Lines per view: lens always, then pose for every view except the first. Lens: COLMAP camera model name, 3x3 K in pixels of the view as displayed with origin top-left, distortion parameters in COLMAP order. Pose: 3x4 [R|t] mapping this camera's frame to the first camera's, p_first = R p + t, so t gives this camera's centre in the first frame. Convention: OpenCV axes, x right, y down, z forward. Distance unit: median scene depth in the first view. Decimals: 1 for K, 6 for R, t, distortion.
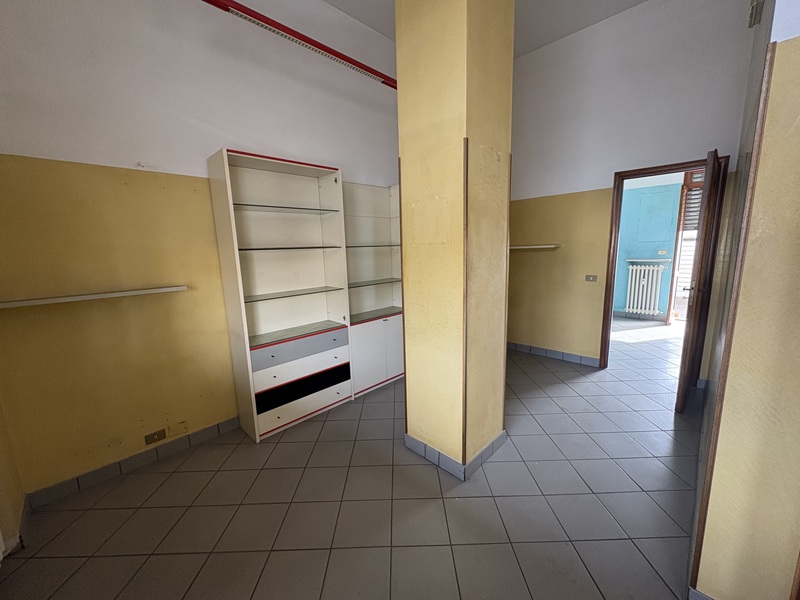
lens RADIAL K [[317.7, 0, 400.0], [0, 317.7, 300.0], [0, 0, 1]] dist [0.001280, 0.000039]
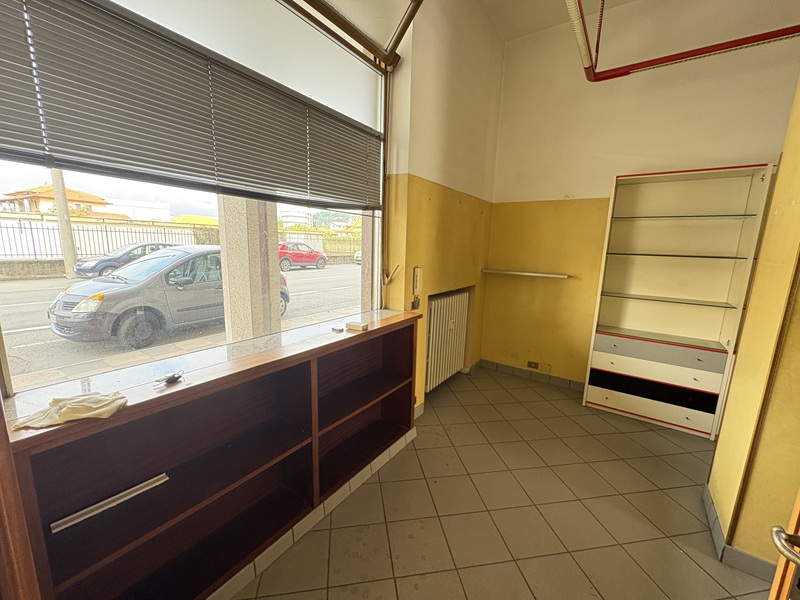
lens RADIAL K [[317.7, 0, 400.0], [0, 317.7, 300.0], [0, 0, 1]] dist [0.001280, 0.000039]
pose [[0.168753, 0.203472, -0.964428, 0.587144], [-0.195507, 0.965929, 0.169580, -0.029939], [0.966074, 0.159936, 0.202784, -0.032754]]
